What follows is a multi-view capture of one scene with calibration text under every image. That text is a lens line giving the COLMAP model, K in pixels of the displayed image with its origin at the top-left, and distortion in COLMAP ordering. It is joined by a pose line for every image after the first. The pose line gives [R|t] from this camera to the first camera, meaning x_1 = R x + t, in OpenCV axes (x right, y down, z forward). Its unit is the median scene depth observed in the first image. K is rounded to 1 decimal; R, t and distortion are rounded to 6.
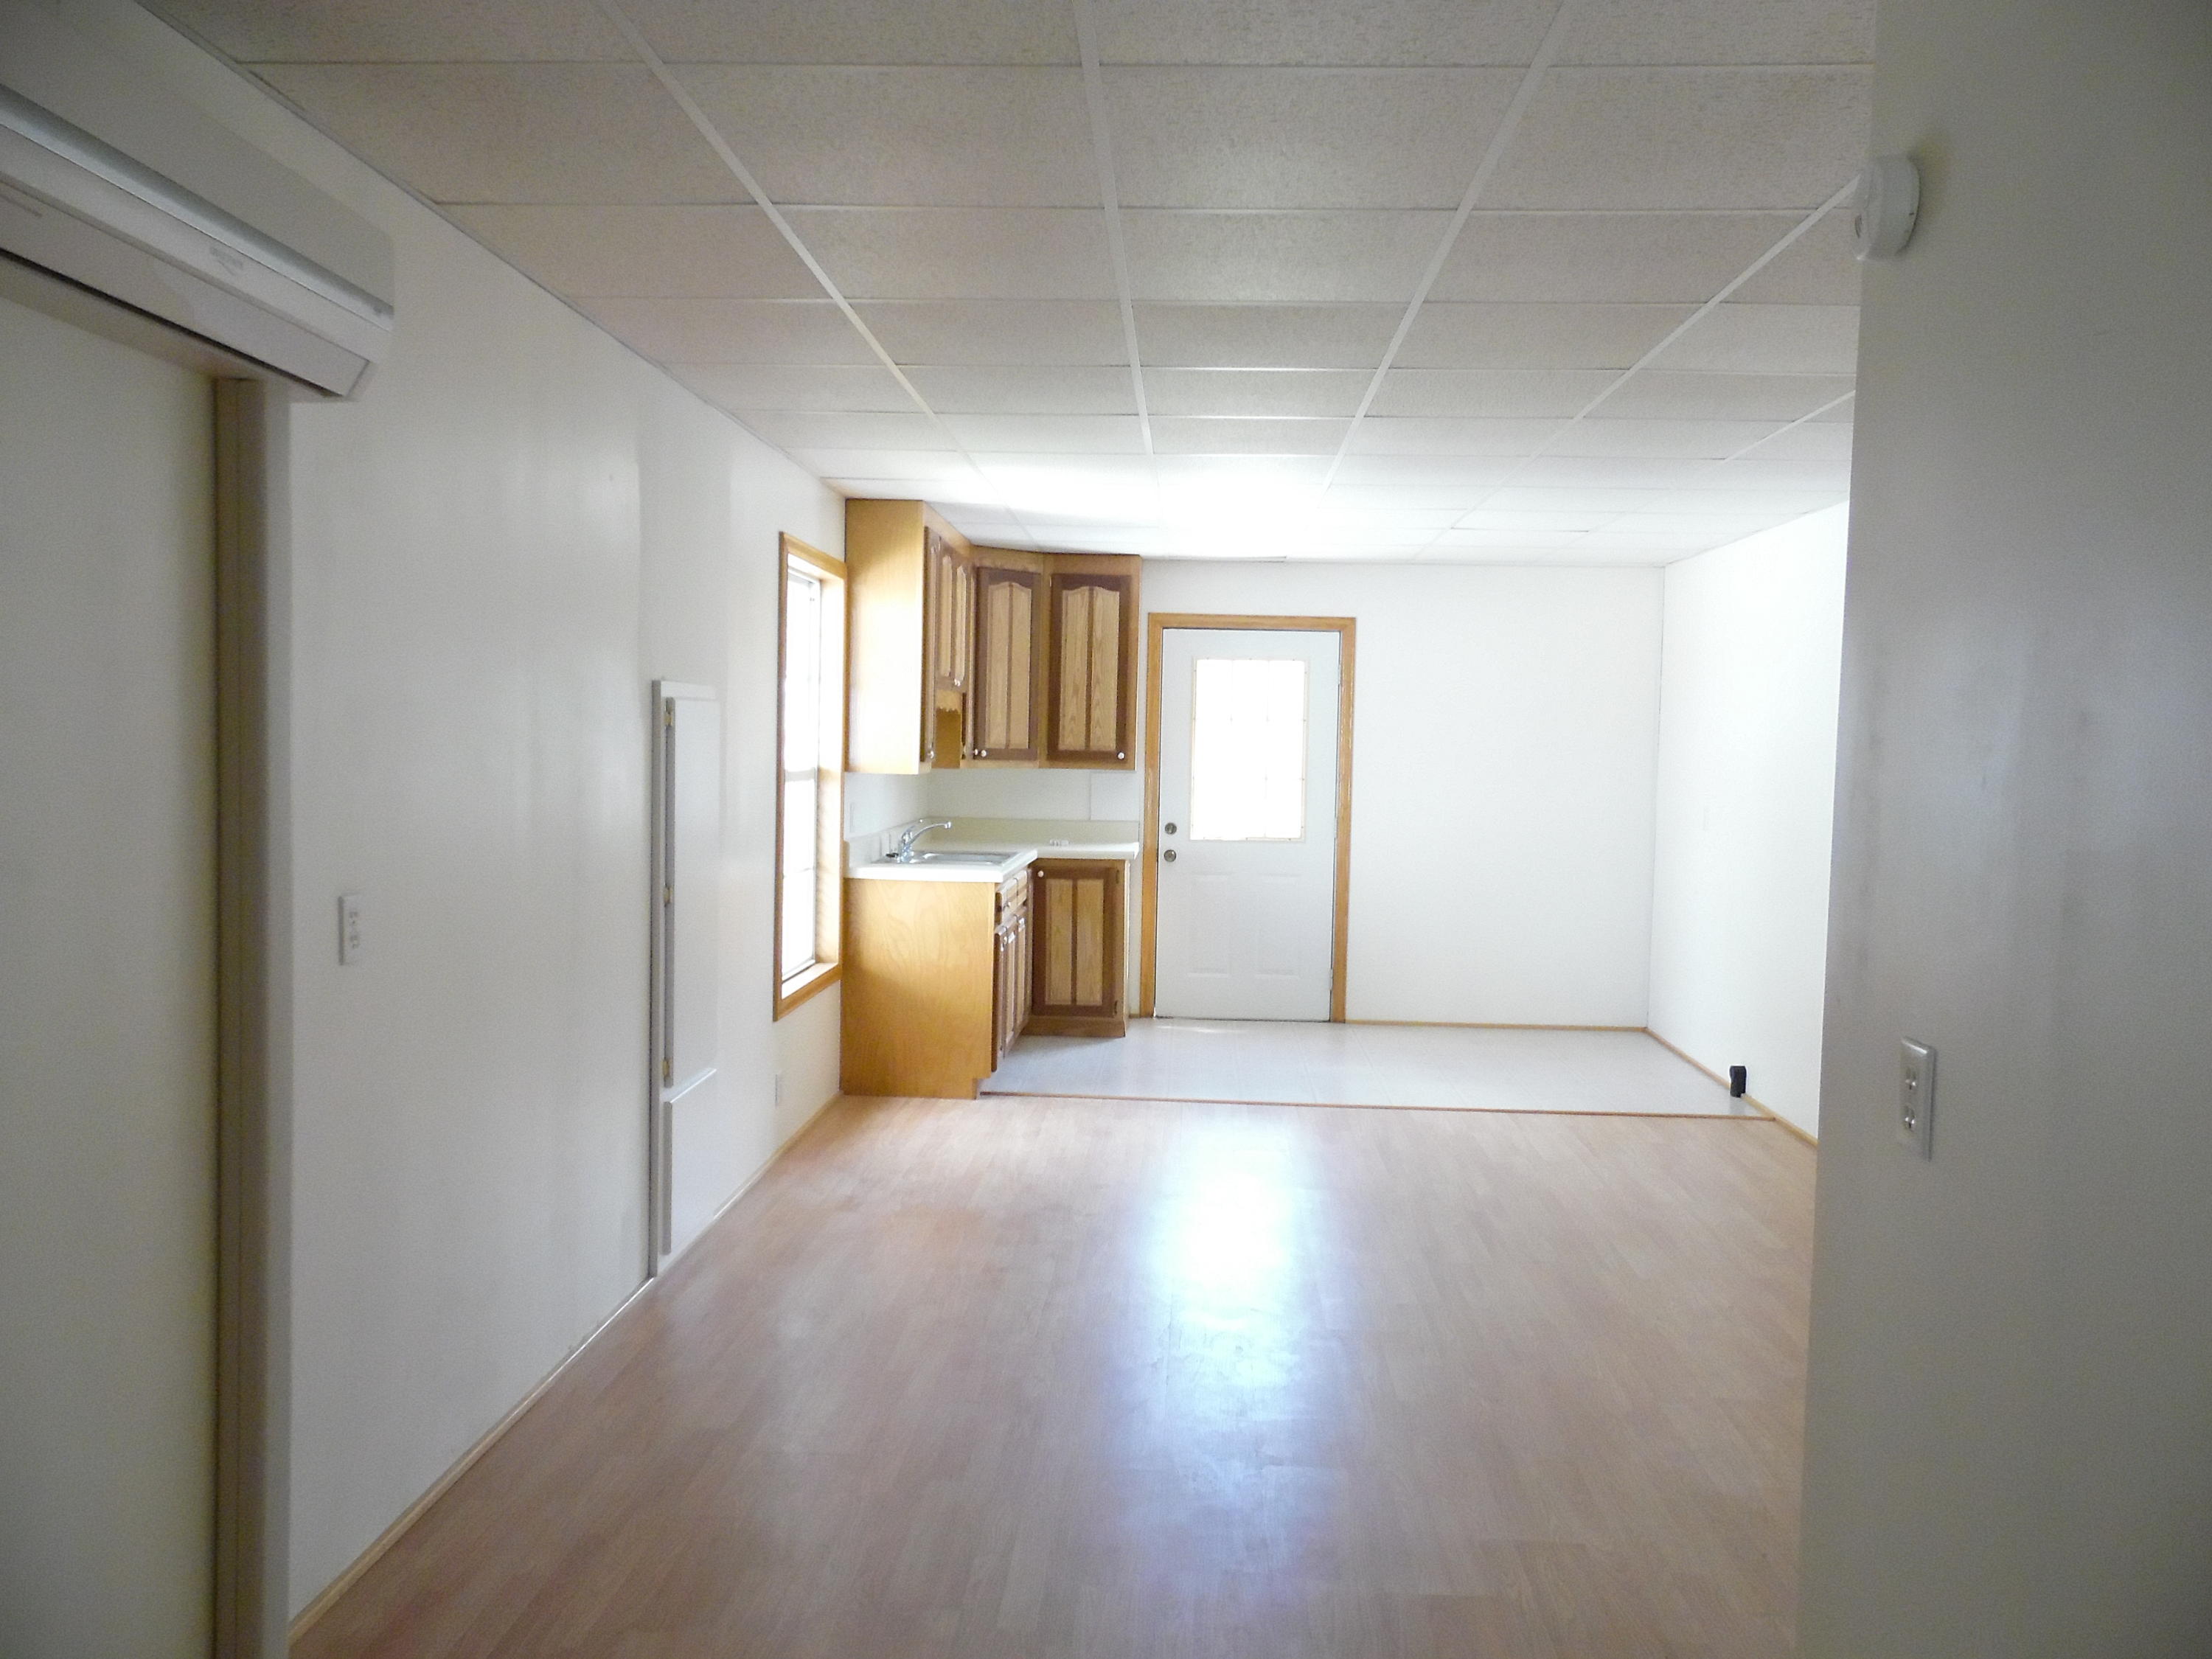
lens RADIAL K [[1657.8, 0, 1107.0], [0, 1657.8, 819.6], [0, 0, 1]] dist [-0.035957, 0.079609]
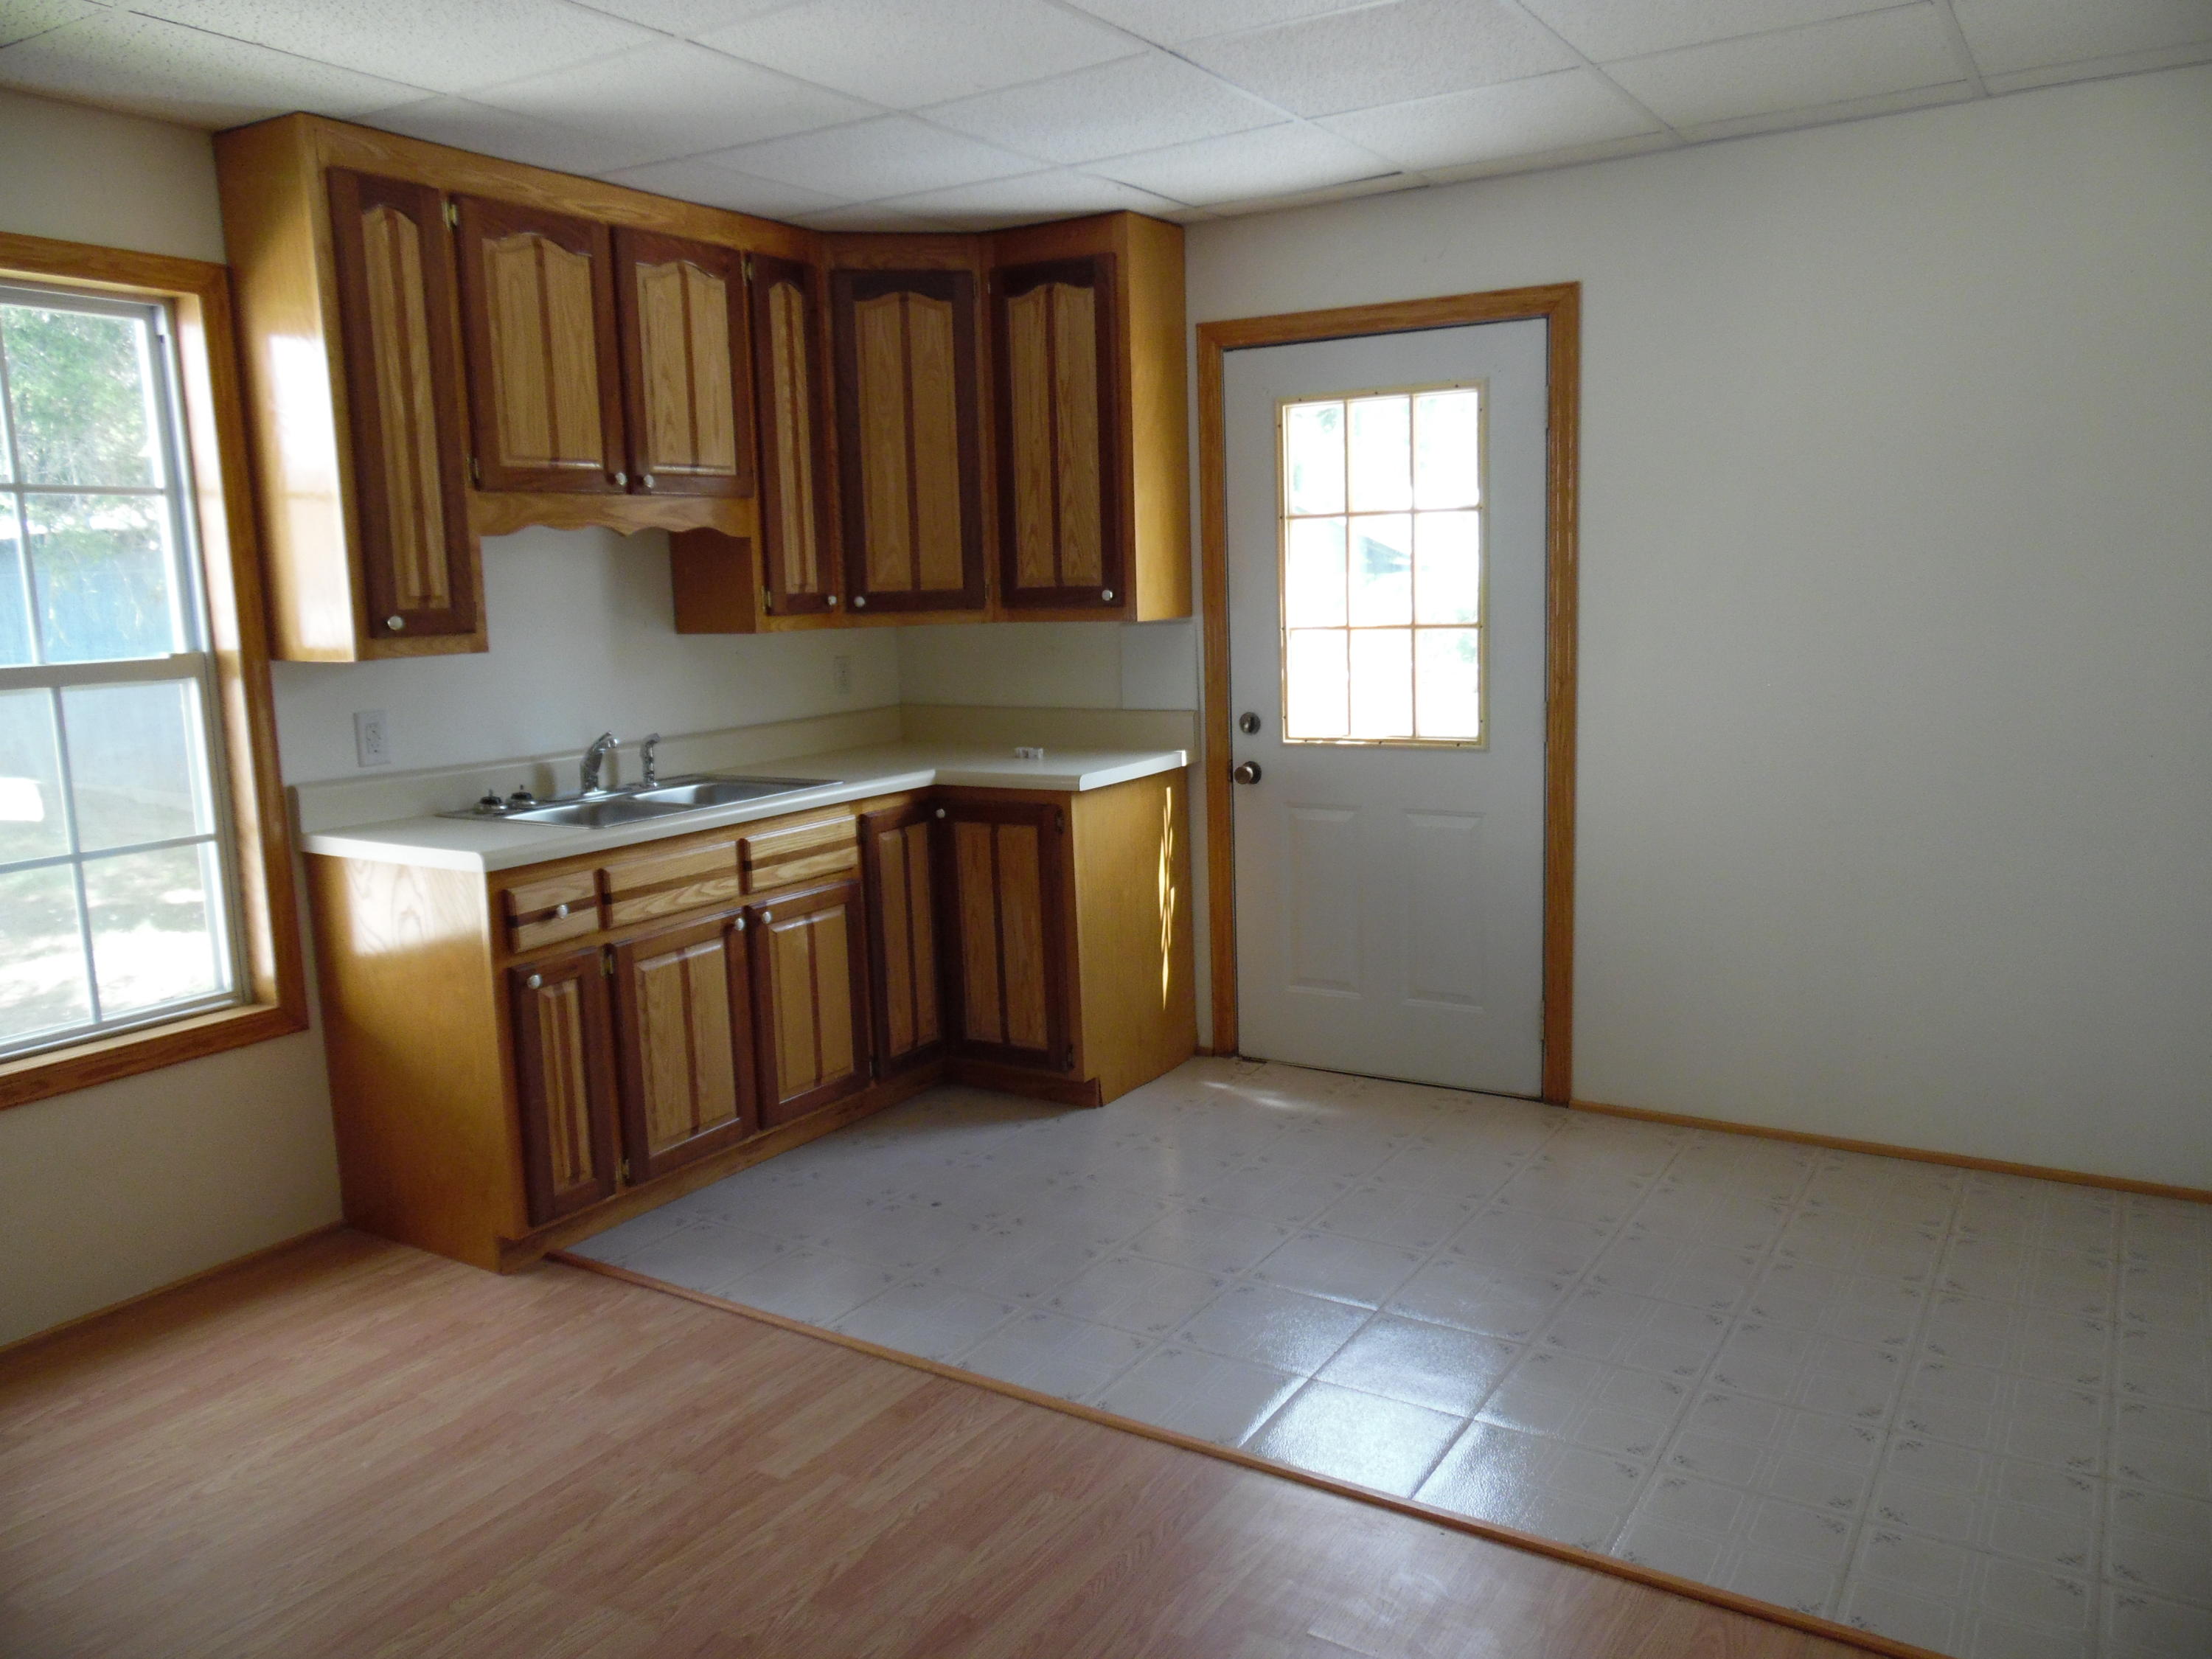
lens RADIAL K [[1657.8, 0, 1107.0], [0, 1657.8, 819.6], [0, 0, 1]] dist [-0.035957, 0.079609]
pose [[0.873284, 0.026617, -0.486484, 0.275044], [0.023851, 0.994974, 0.097254, -0.018057], [0.486628, -0.096533, 0.868260, 0.520237]]
